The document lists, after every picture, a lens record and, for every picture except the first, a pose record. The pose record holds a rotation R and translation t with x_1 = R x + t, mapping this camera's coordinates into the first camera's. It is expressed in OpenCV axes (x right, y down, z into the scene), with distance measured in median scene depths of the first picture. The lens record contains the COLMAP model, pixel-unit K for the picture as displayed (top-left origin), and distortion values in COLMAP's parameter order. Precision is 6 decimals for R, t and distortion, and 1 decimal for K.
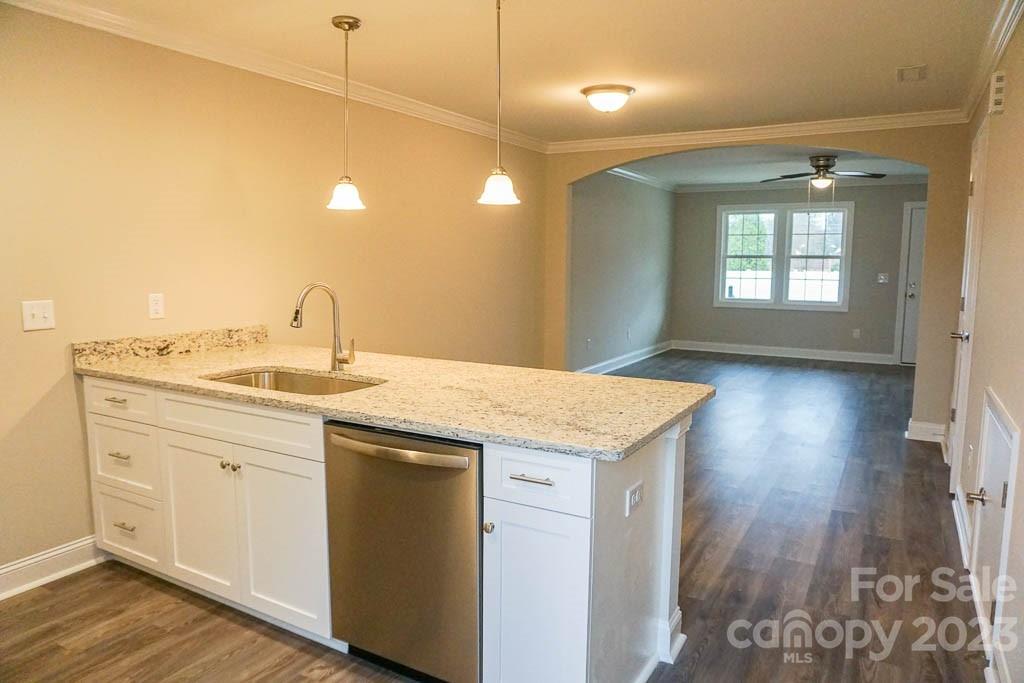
lens RADIAL K [[688.4, 0, 511.3], [0, 688.4, 342.1], [0, 0, 1]] dist [-0.043231, 0.023986]
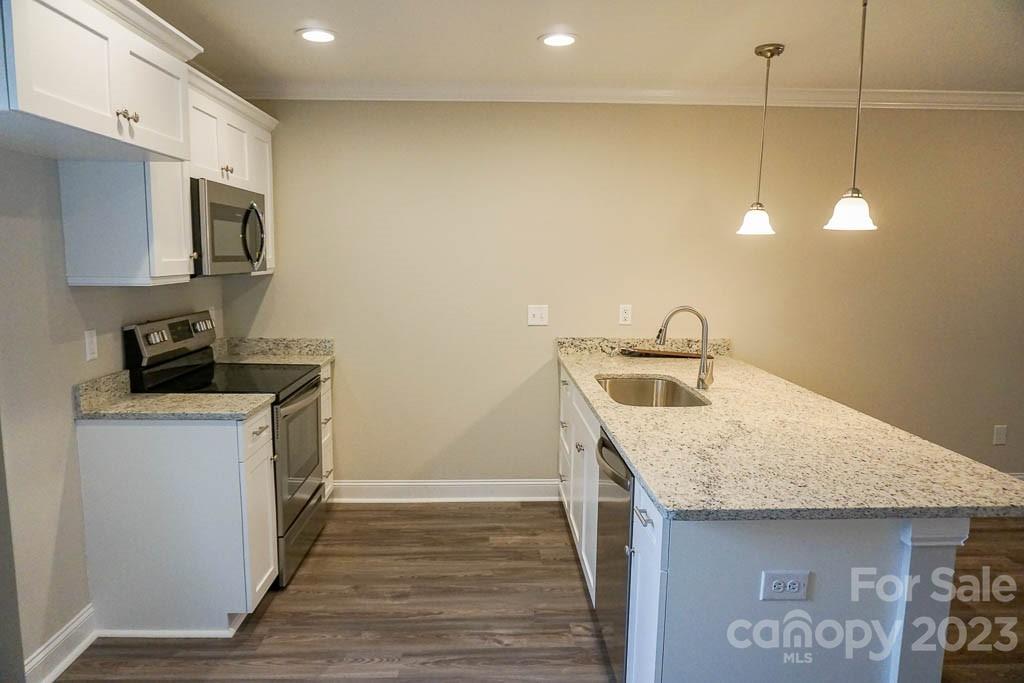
lens RADIAL K [[688.4, 0, 512.9], [0, 688.4, 344.7], [0, 0, 1]] dist [-0.043231, 0.023986]
pose [[0.532250, 0.111643, -0.839193, 0.423443], [-0.108744, 0.992071, 0.063012, -0.054586], [0.839574, 0.057719, 0.540170, 0.150701]]
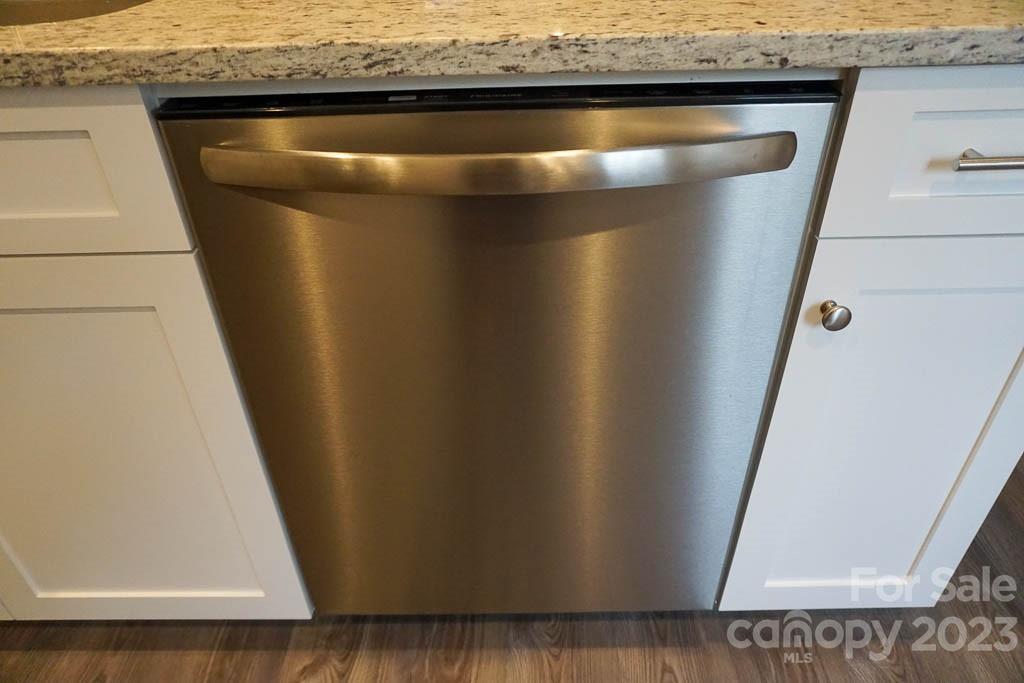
lens RADIAL K [[688.4, 0, 511.8], [0, 688.4, 343.6], [0, 0, 1]] dist [-0.043231, 0.023986]
pose [[0.858891, -0.315512, 0.403433, -0.194343], [0.086673, 0.865893, 0.492664, 0.051076], [-0.504771, -0.388178, 0.771054, 0.464376]]
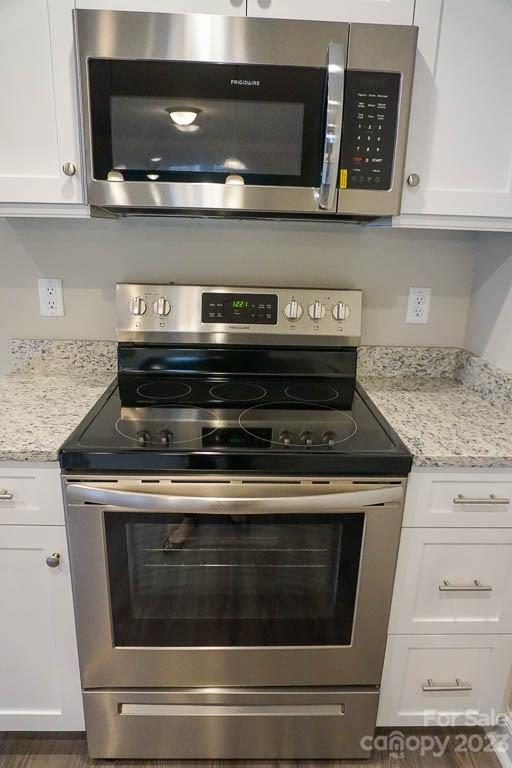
lens RADIAL K [[516.3, 0, 260.7], [0, 516.3, 385.2], [0, 0, 1]] dist [-0.043231, 0.023986]
pose [[-0.845915, 0.125850, -0.518255, -0.420830], [-0.098342, 0.918286, 0.383510, -0.079600], [0.524172, 0.375383, -0.764416, 0.678051]]
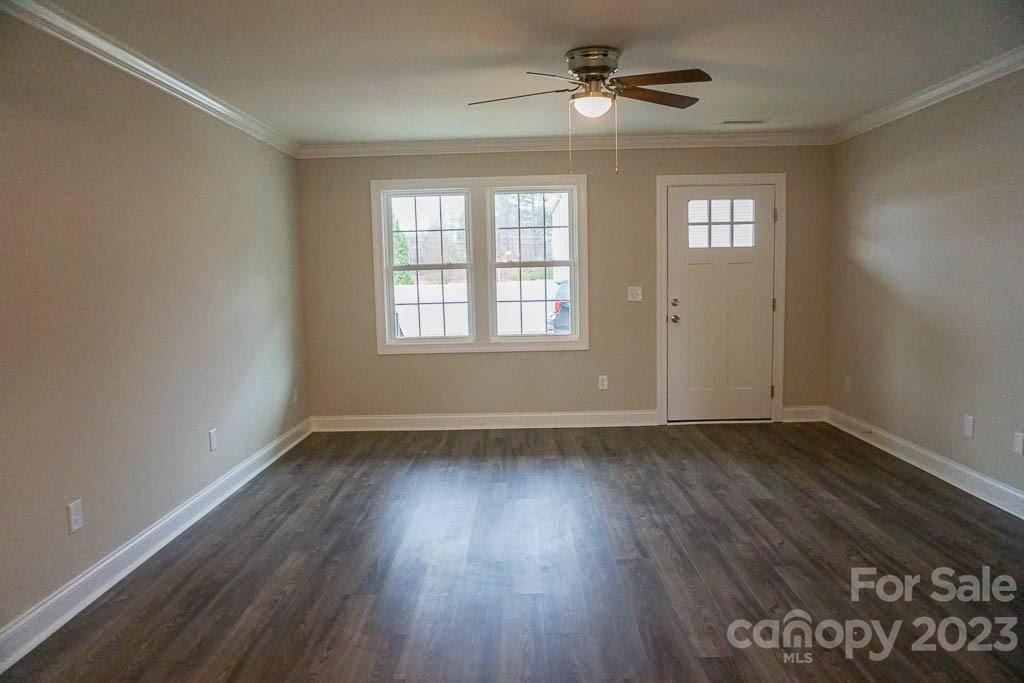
lens RADIAL K [[688.4, 0, 508.0], [0, 688.4, 345.4], [0, 0, 1]] dist [-0.043231, 0.023986]
pose [[0.876100, -0.077572, 0.475848, 0.353133], [0.086663, 0.996234, 0.002847, -0.159024], [-0.474277, 0.038744, 0.879523, 1.342333]]
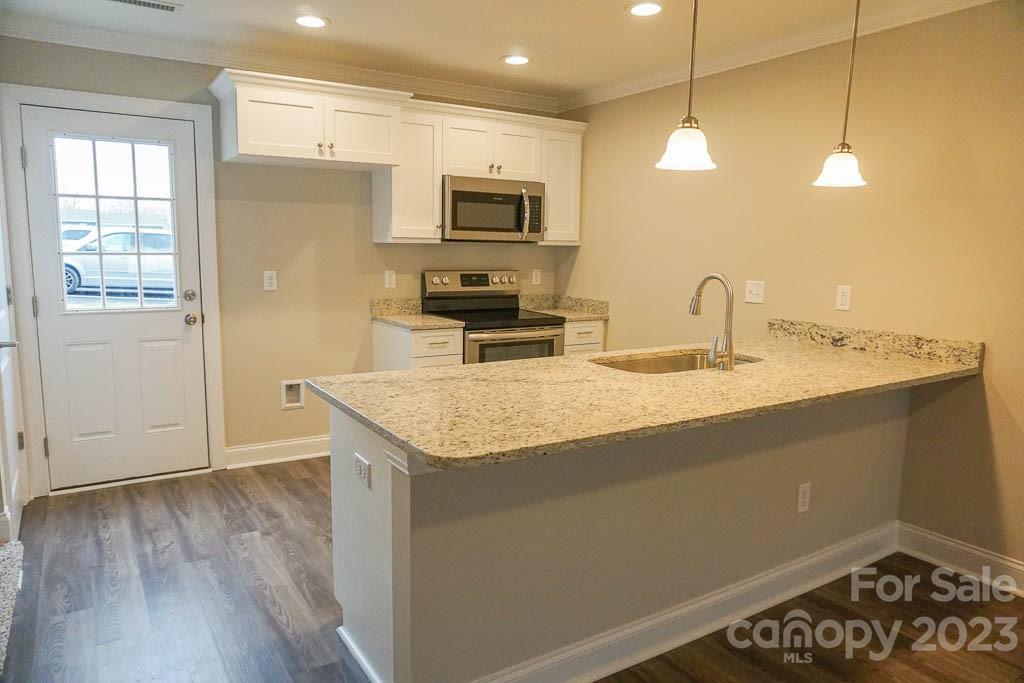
lens RADIAL K [[688.4, 0, 508.8], [0, 688.4, 341.4], [0, 0, 1]] dist [-0.043231, 0.023986]
pose [[-0.464239, 0.108627, -0.879023, 0.603053], [-0.125698, 0.974325, 0.186789, -0.115130], [0.876745, 0.197206, -0.438666, 1.007418]]
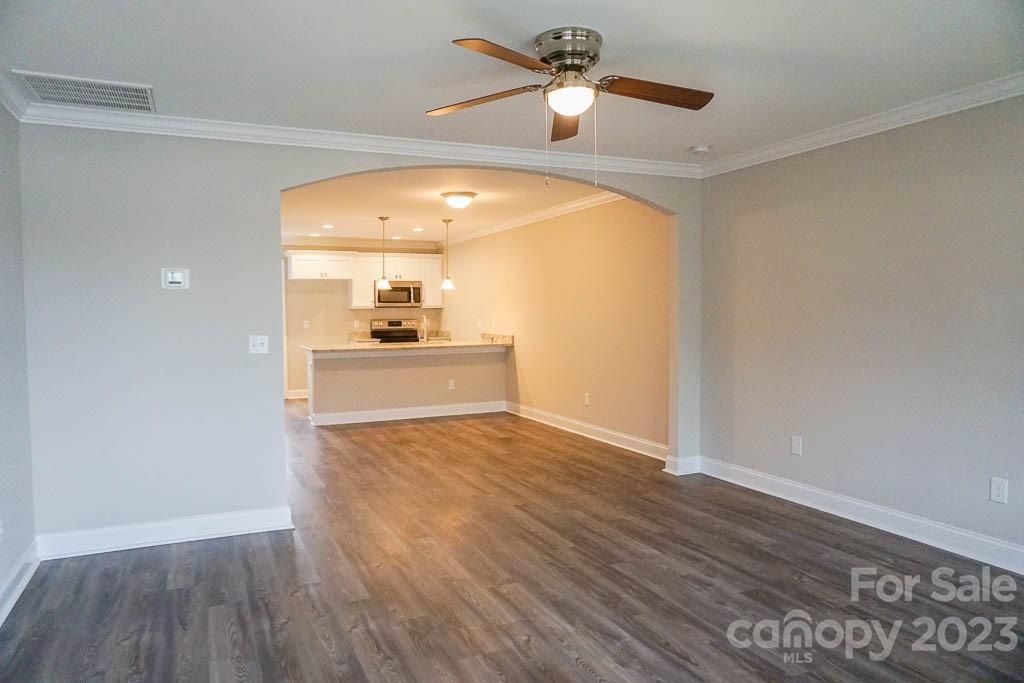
lens RADIAL K [[688.4, 0, 511.0], [0, 688.4, 341.5], [0, 0, 1]] dist [-0.043231, 0.023986]
pose [[-0.579061, 0.039688, -0.814318, 1.749039], [-0.091802, 0.989288, 0.113496, -0.307481], [0.810099, 0.140478, -0.569215, 2.661016]]
